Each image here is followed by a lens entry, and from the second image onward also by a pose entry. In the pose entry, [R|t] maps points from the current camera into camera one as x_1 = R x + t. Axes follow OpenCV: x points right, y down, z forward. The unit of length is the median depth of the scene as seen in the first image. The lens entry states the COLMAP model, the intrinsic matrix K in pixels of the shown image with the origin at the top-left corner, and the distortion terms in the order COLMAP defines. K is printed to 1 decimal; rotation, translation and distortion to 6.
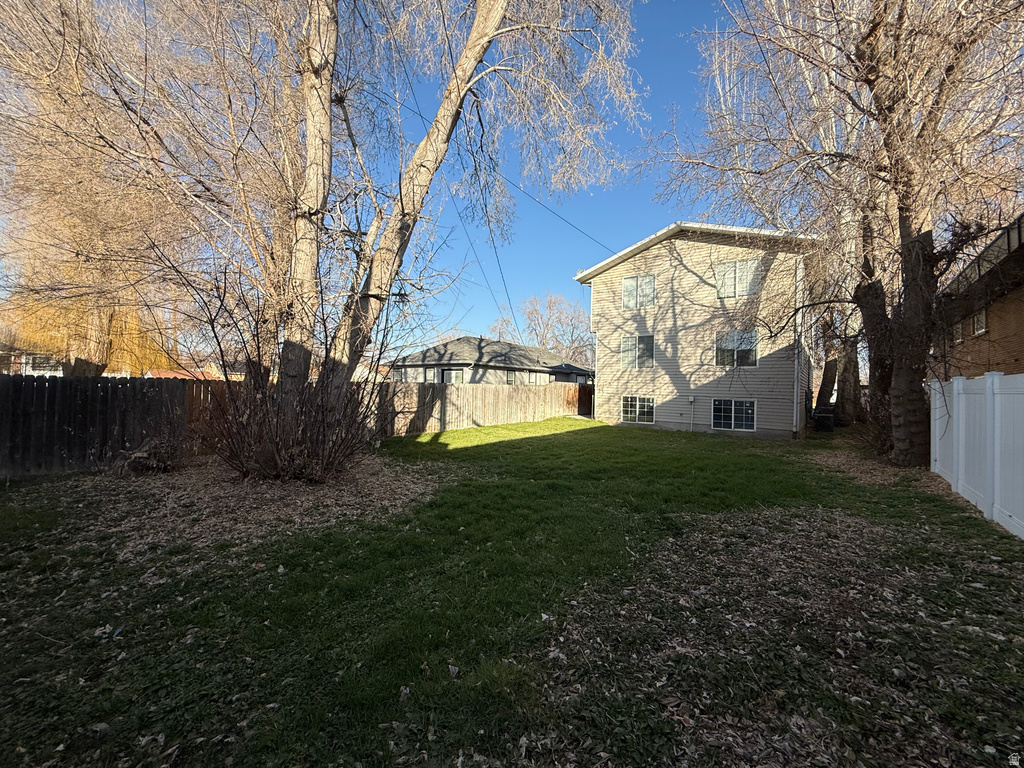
lens RADIAL K [[405.1, 0, 511.9], [0, 405.1, 382.6], [0, 0, 1]] dist [0.003384, 0.000656]
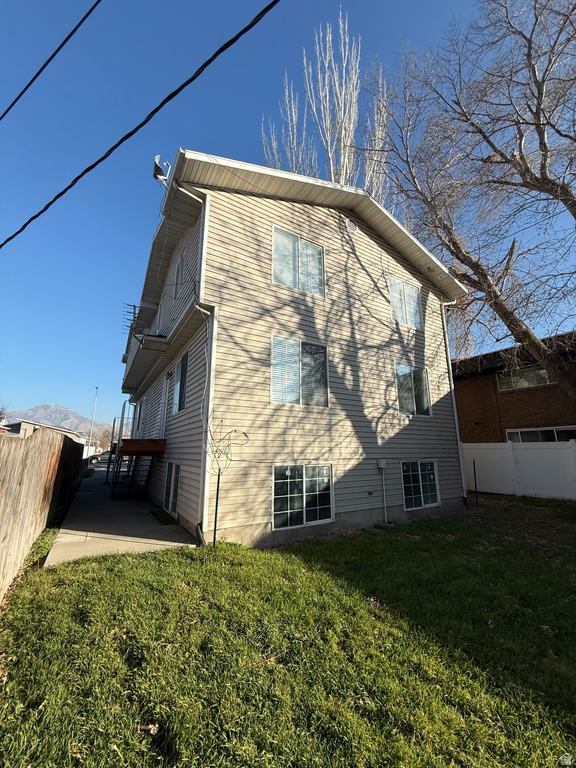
lens RADIAL K [[303.8, 0, 288.7], [0, 303.8, 382.3], [0, 0, 1]] dist [0.003384, 0.000656]
pose [[0.354948, 0.195412, 0.914235, -0.032228], [0.010230, 0.977040, -0.212808, 0.017303], [-0.934830, 0.084889, 0.344799, 0.920199]]
